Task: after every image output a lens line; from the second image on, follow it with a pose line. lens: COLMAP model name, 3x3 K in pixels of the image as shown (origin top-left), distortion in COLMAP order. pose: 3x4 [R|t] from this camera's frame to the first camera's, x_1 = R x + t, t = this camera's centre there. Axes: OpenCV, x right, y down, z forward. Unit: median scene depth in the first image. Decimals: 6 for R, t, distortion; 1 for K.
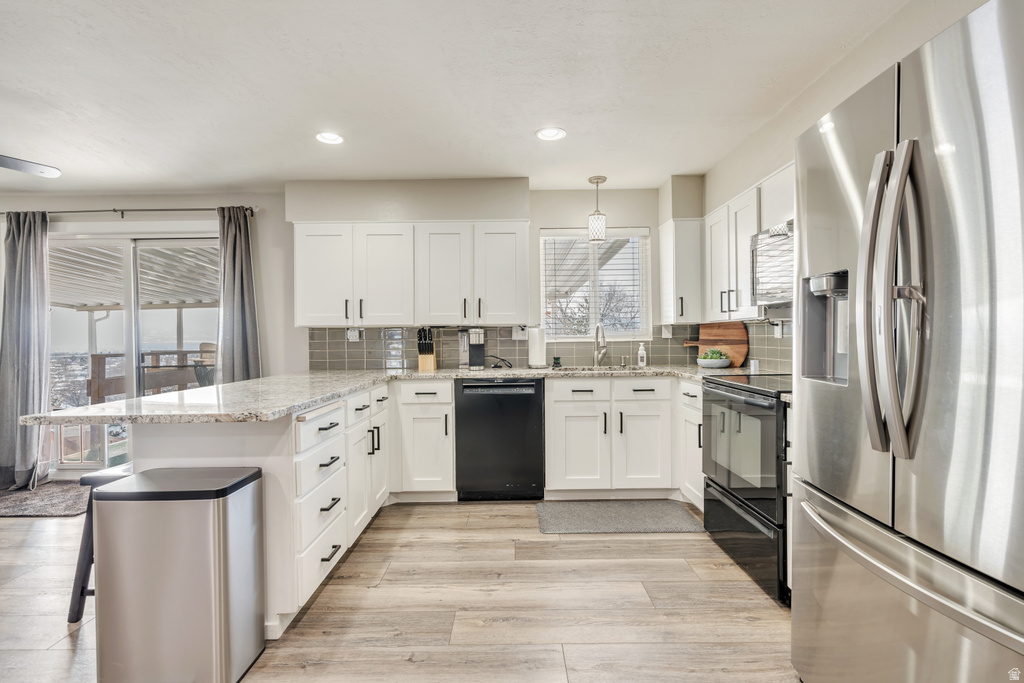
lens RADIAL K [[472.2, 0, 512.0], [0, 472.2, 341.5], [0, 0, 1]] dist [-0.001565, 0.000548]
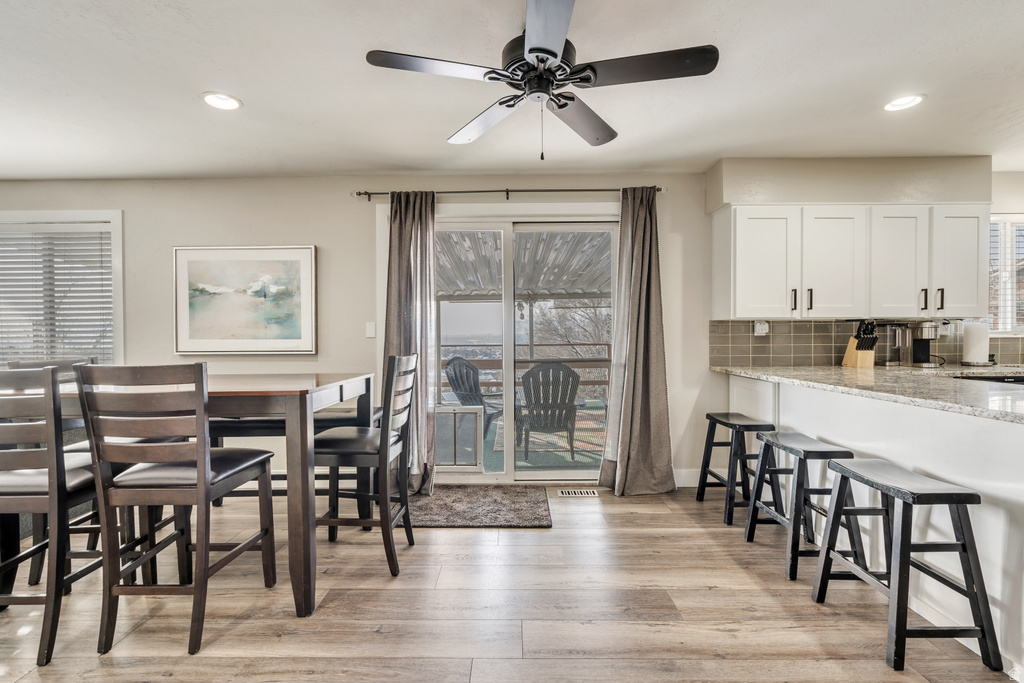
lens RADIAL K [[472.2, 0, 512.0], [0, 472.2, 341.5], [0, 0, 1]] dist [-0.001565, 0.000548]
pose [[0.999964, 0.005936, -0.005987, -0.857746], [-0.005917, 0.999977, 0.003331, 0.011927], [0.006007, -0.003295, 0.999977, 0.086674]]
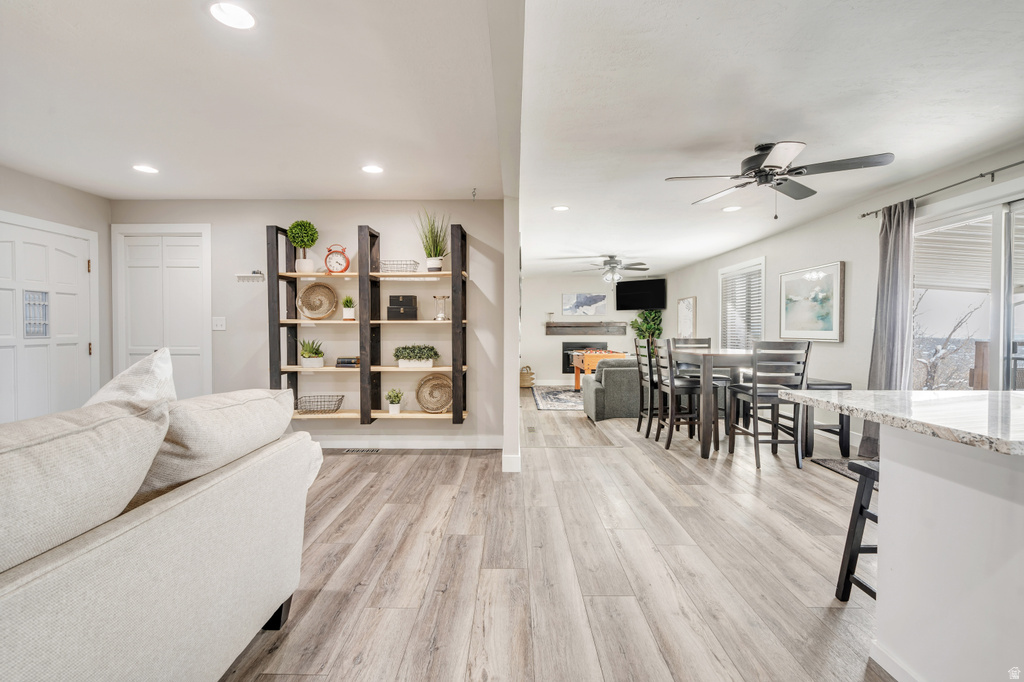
lens RADIAL K [[466.7, 0, 508.6], [0, 466.7, 342.2], [0, 0, 1]] dist [0.002651, 0.001234]
pose [[-0.012622, 0.039102, -0.999155, 0.040991], [-0.008950, 0.999191, 0.039217, 0.001786], [0.999880, 0.009438, -0.012262, 0.151055]]
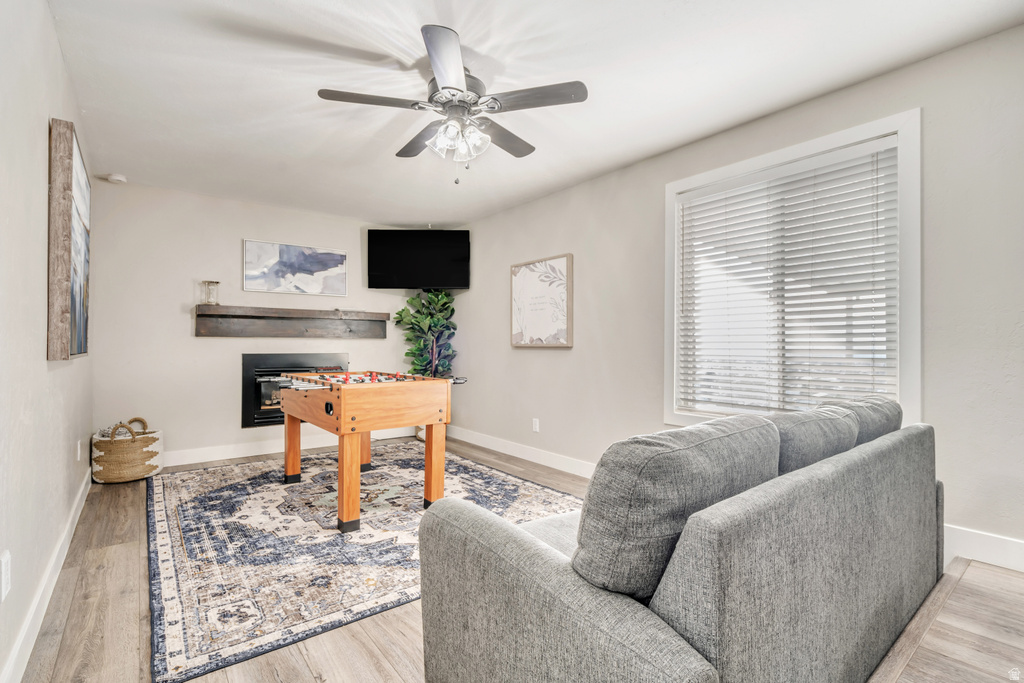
lens RADIAL K [[472.2, 0, 512.0], [0, 472.2, 341.5], [0, 0, 1]] dist [-0.001565, 0.000548]
pose [[0.615767, 0.011485, -0.787844, -1.492711], [-0.019860, 0.999802, -0.000947, 0.068324], [0.787678, 0.016230, 0.615874, 0.247512]]
